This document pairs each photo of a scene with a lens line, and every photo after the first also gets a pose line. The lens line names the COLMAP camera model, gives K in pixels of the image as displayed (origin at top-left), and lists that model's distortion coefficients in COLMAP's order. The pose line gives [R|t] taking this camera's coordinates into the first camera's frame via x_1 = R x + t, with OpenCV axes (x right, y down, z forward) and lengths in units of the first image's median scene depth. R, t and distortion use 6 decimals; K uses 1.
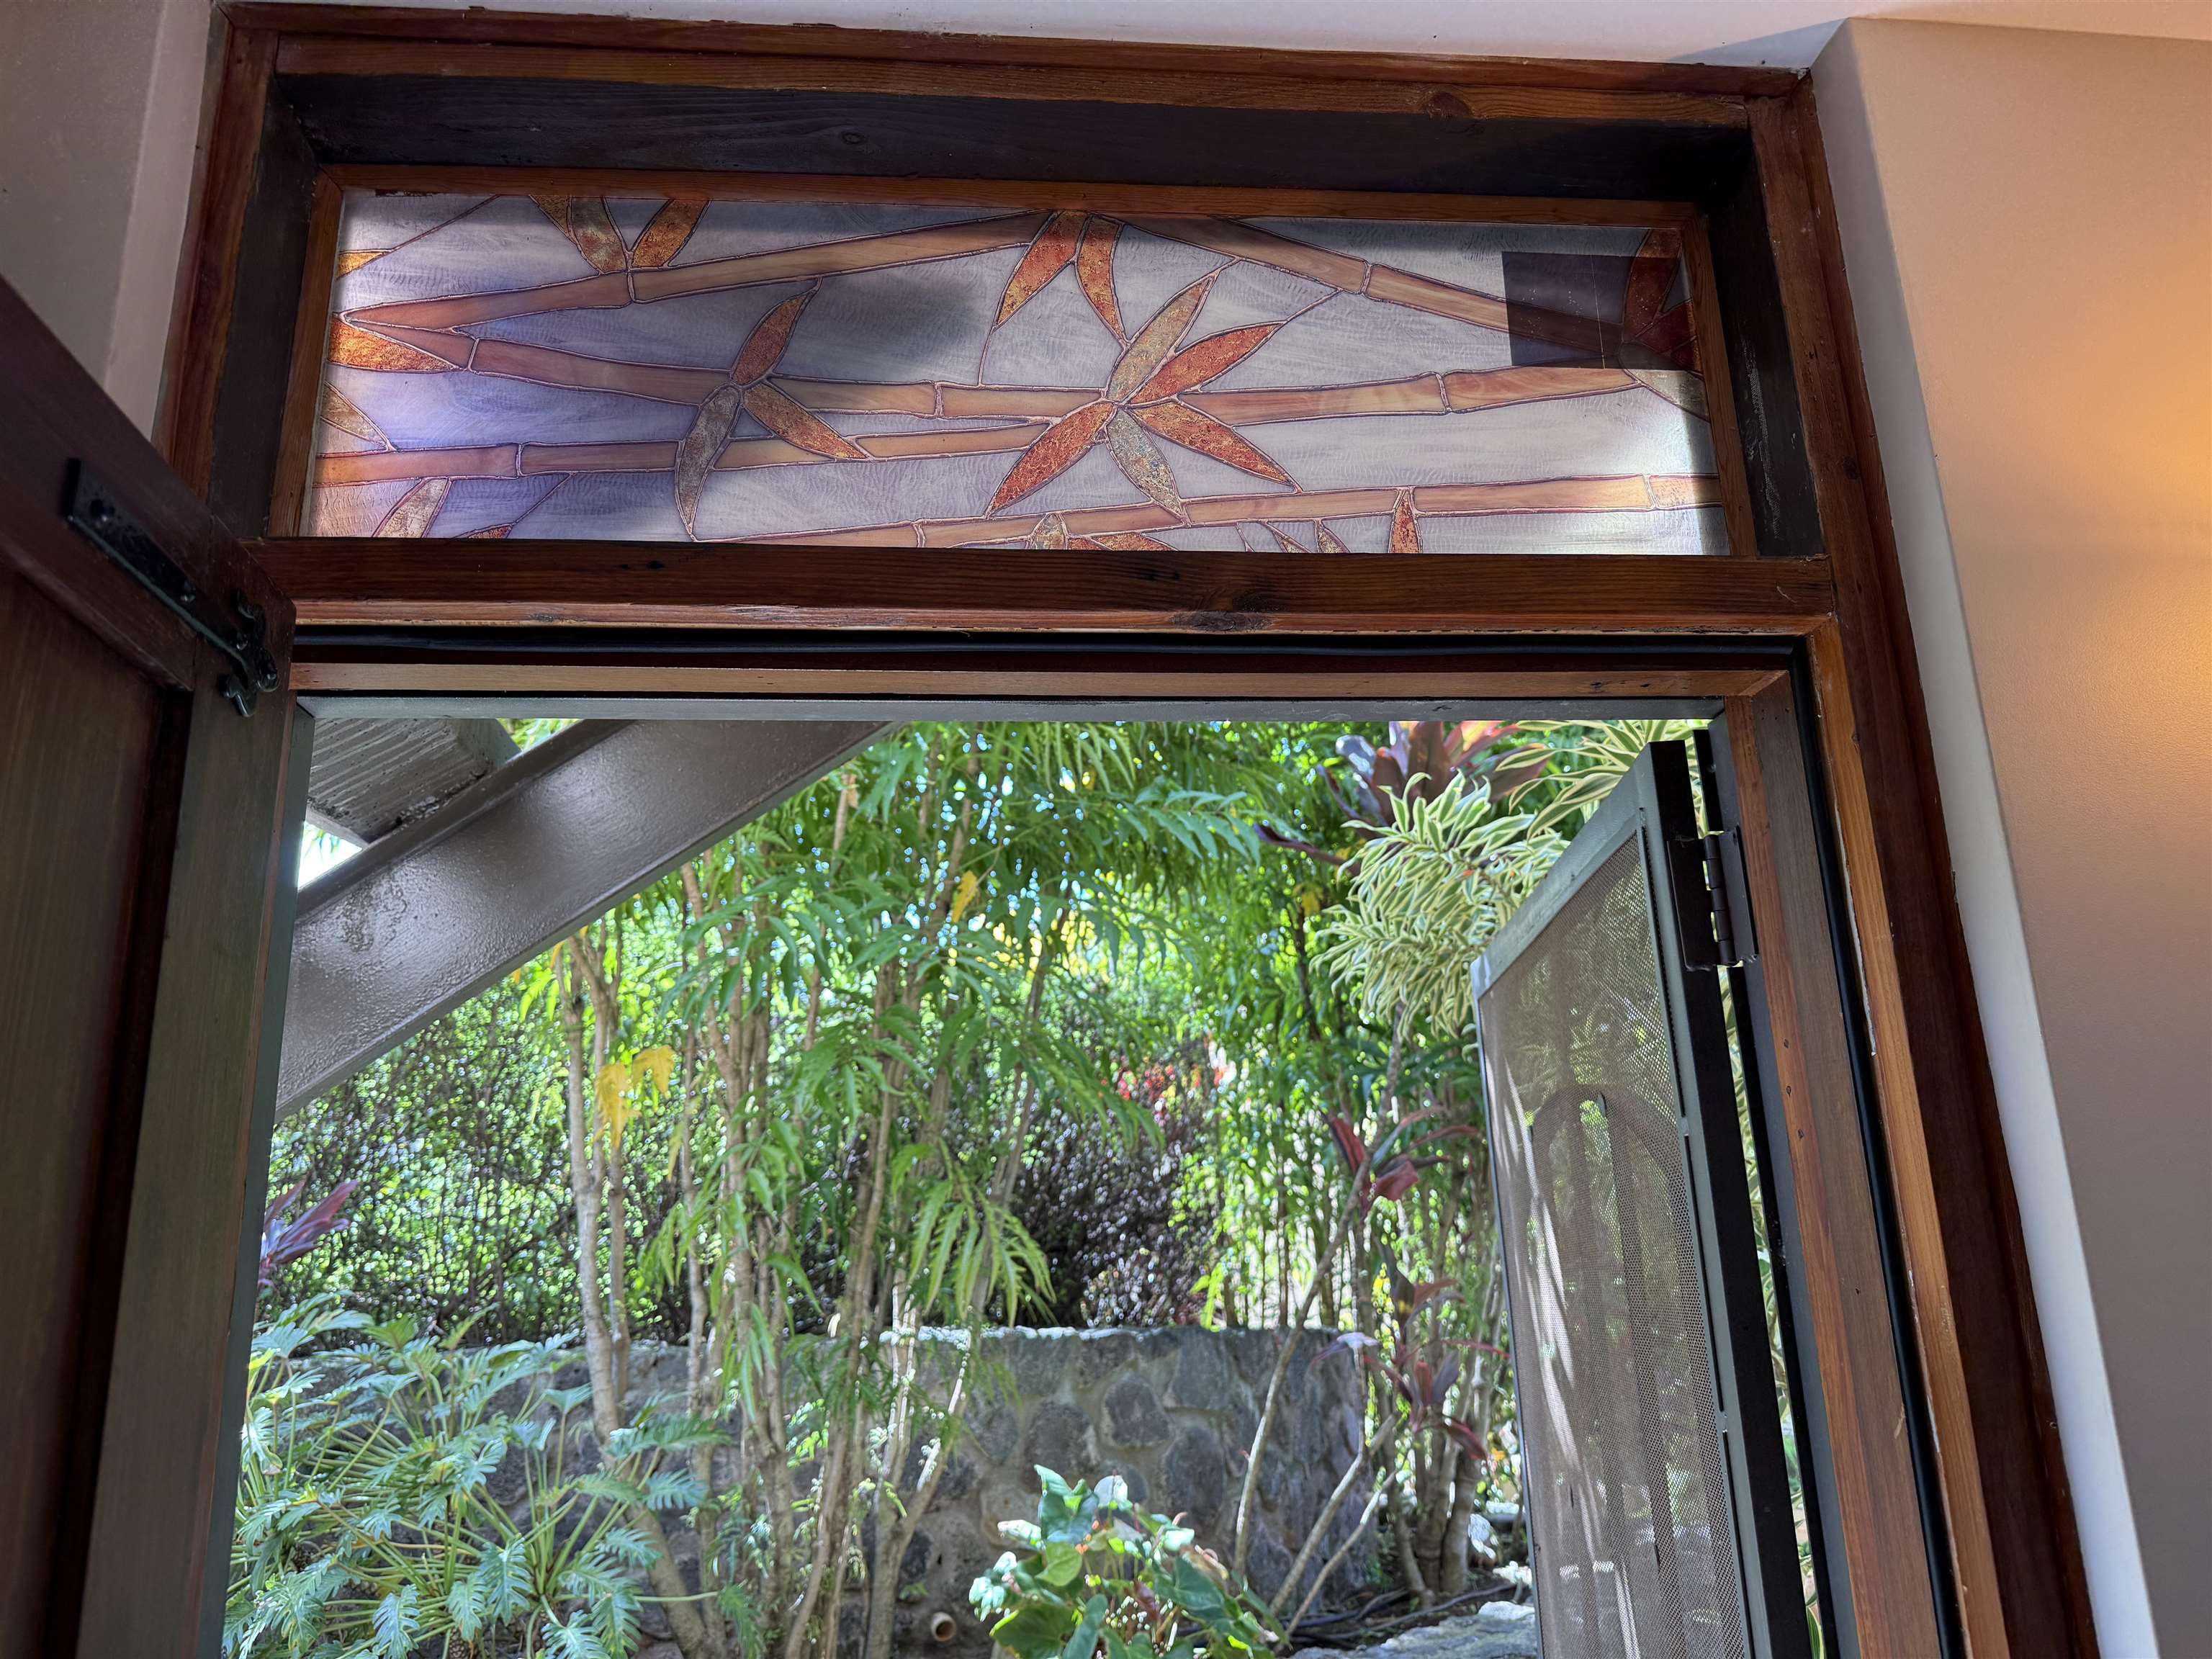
lens RADIAL K [[1550.3, 0, 1103.5], [0, 1550.3, 835.2], [0, 0, 1]] dist [0.133912, -0.176504]
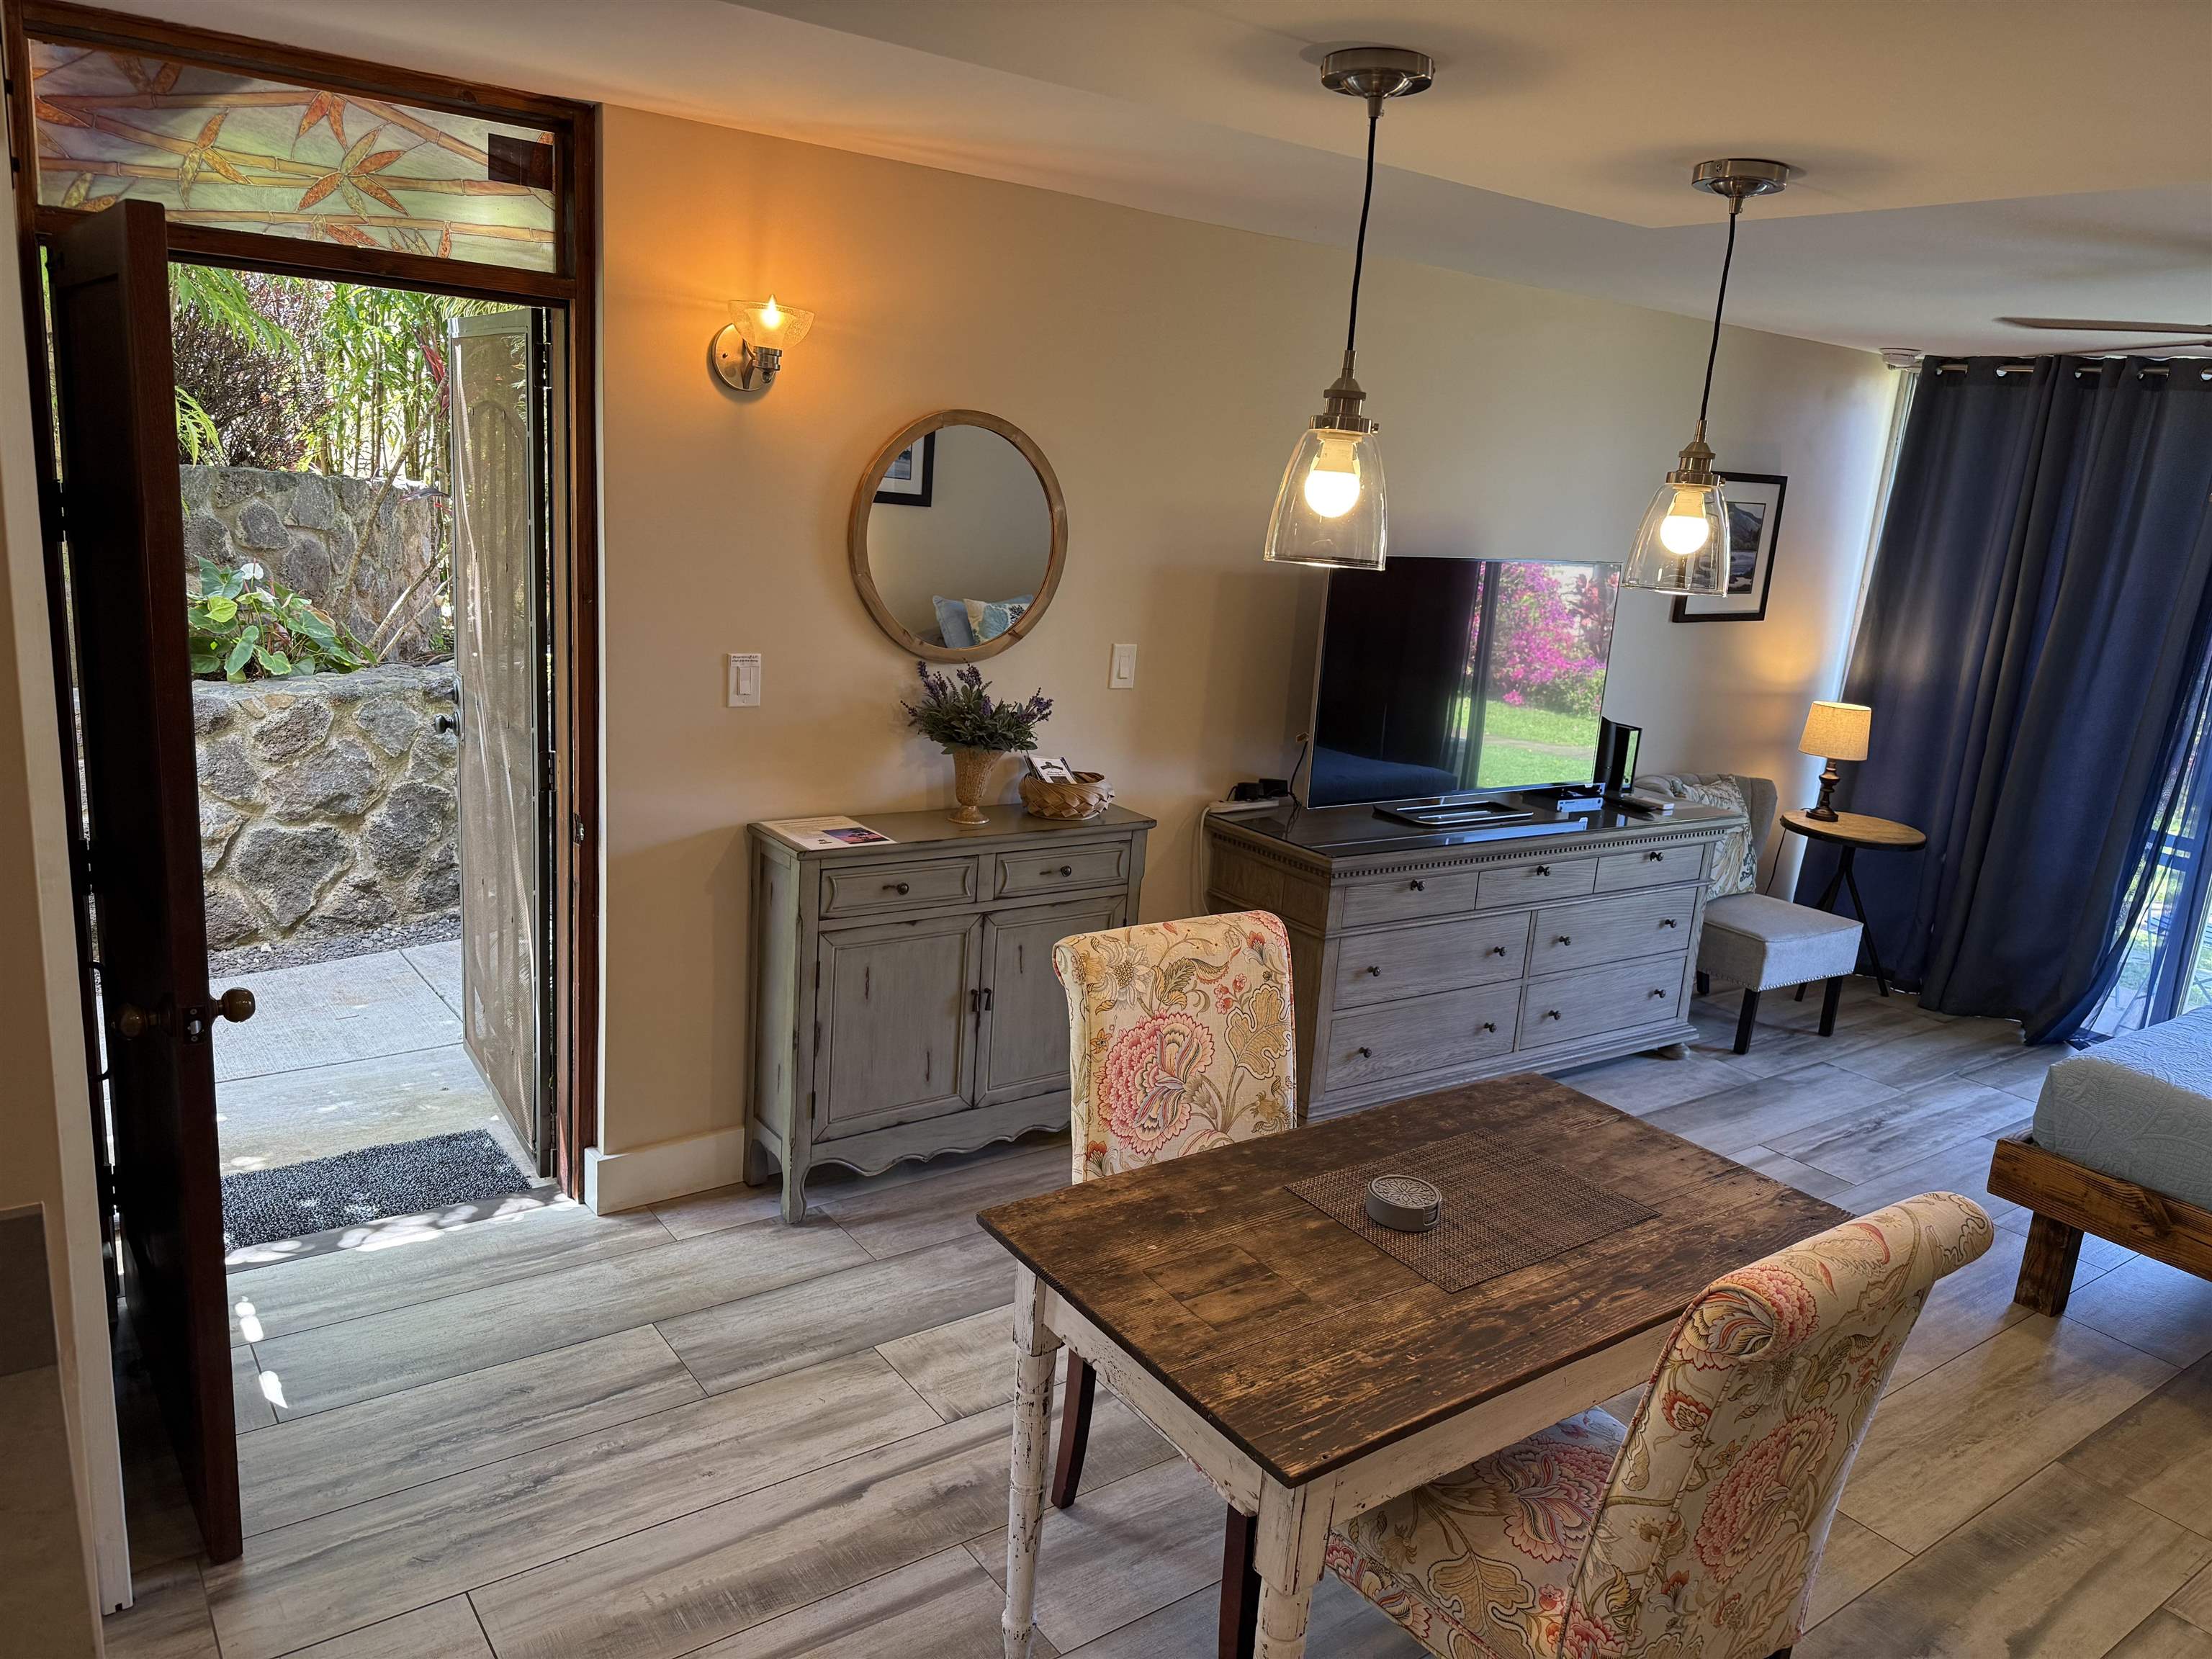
lens RADIAL K [[1555.1, 0, 1117.8], [0, 1555.1, 825.7], [0, 0, 1]] dist [0.140071, -0.177378]
pose [[0.852783, -0.023171, 0.521751, -0.082518], [-0.232395, 0.877826, 0.418824, -0.190029], [-0.467711, -0.478418, 0.743211, -0.595098]]
